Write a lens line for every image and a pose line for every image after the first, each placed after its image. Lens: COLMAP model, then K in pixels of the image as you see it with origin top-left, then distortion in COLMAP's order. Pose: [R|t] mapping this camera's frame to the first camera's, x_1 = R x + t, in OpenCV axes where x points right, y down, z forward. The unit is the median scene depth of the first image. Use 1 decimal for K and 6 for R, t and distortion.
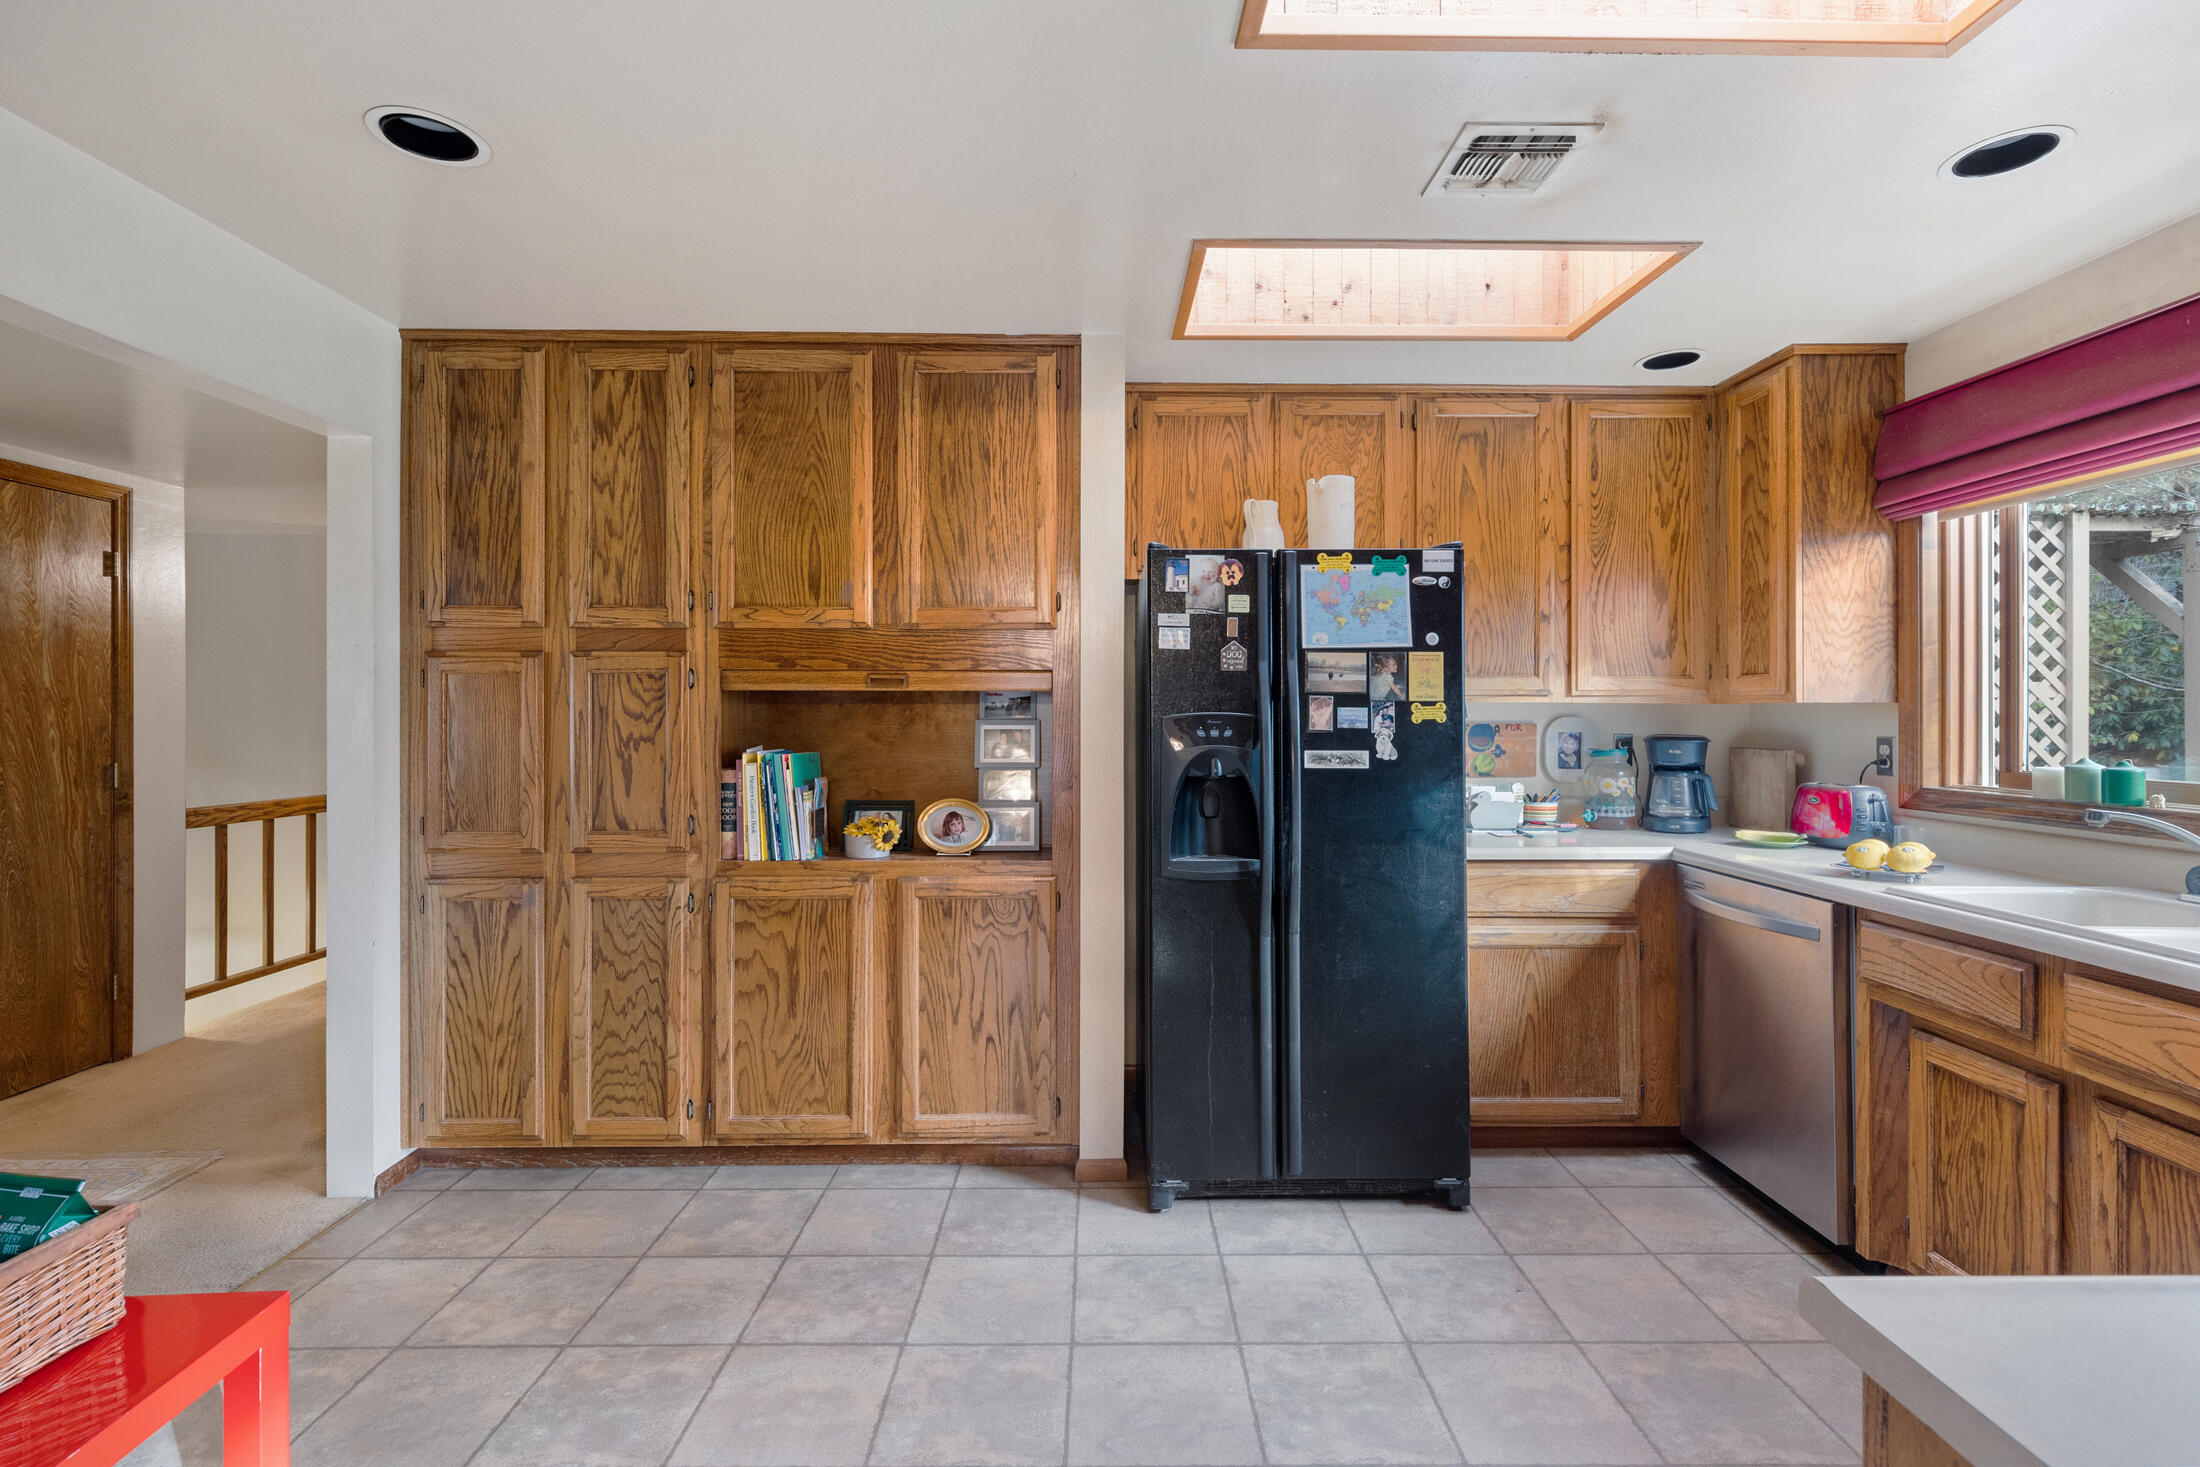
lens RADIAL K [[1013.0, 0, 1094.7], [0, 1013.0, 706.7], [0, 0, 1]] dist [0.005665, -0.000080]
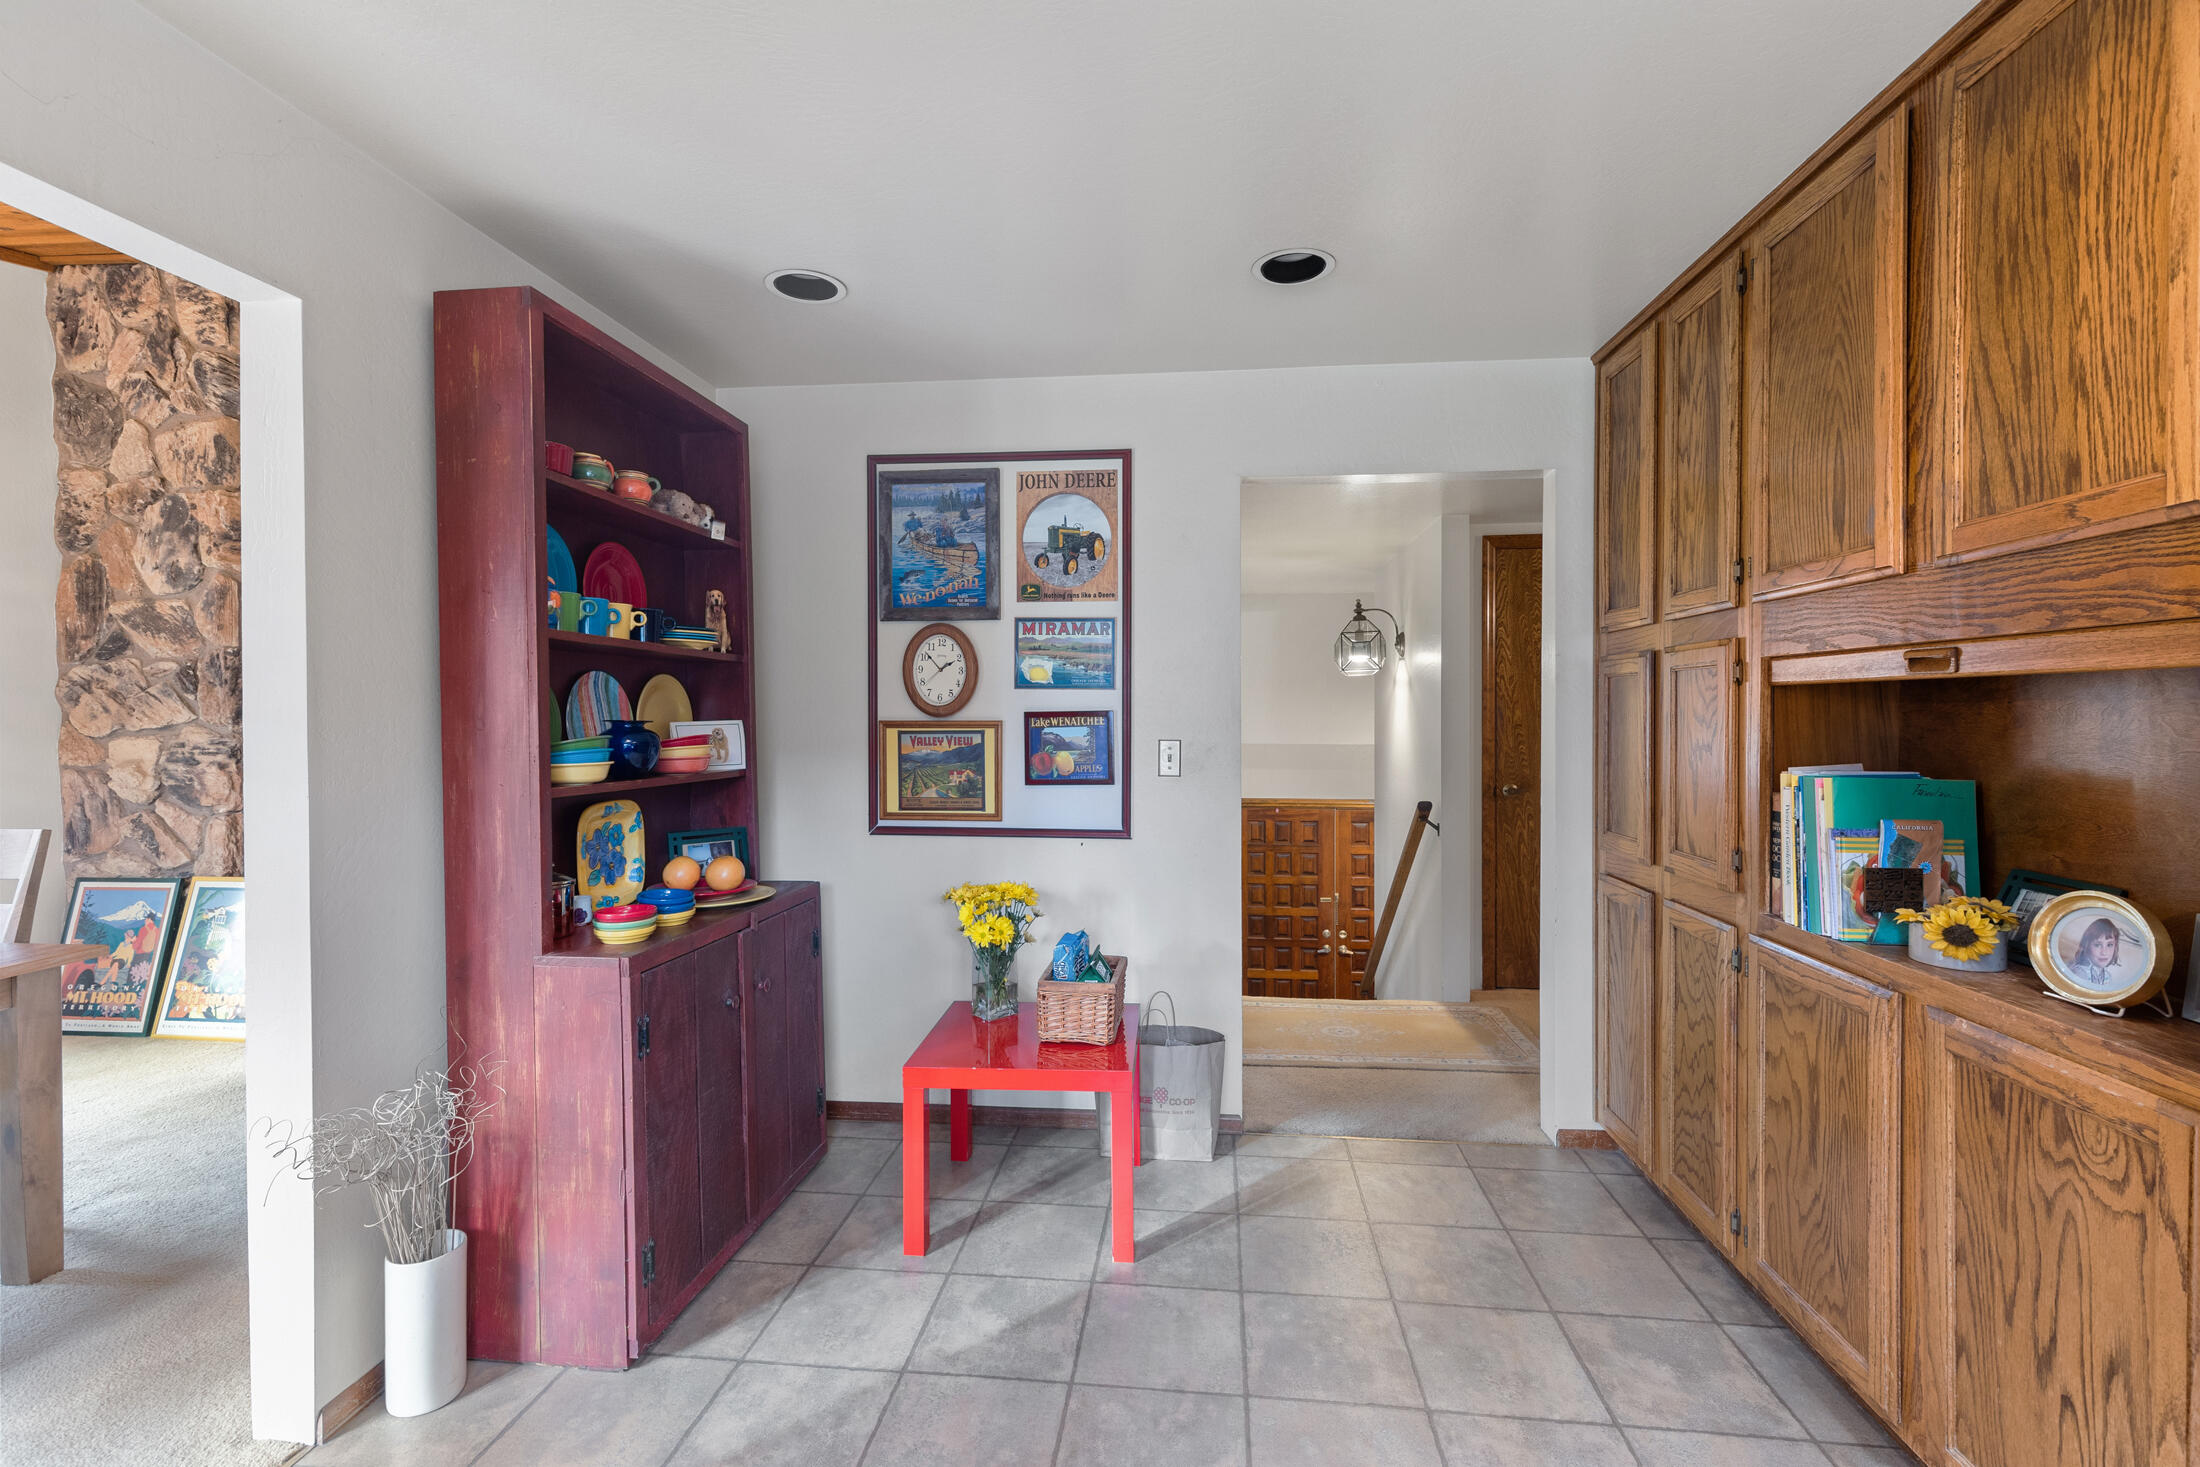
lens RADIAL K [[981.9, 0, 1104.9], [0, 981.9, 726.6], [0, 0, 1]] dist [0.004144, -0.000857]
pose [[-0.109502, 0.013844, -0.993890, 0.404601], [-0.000609, 0.999902, 0.013995, 0.004097], [0.993986, 0.002138, -0.109482, 0.601050]]
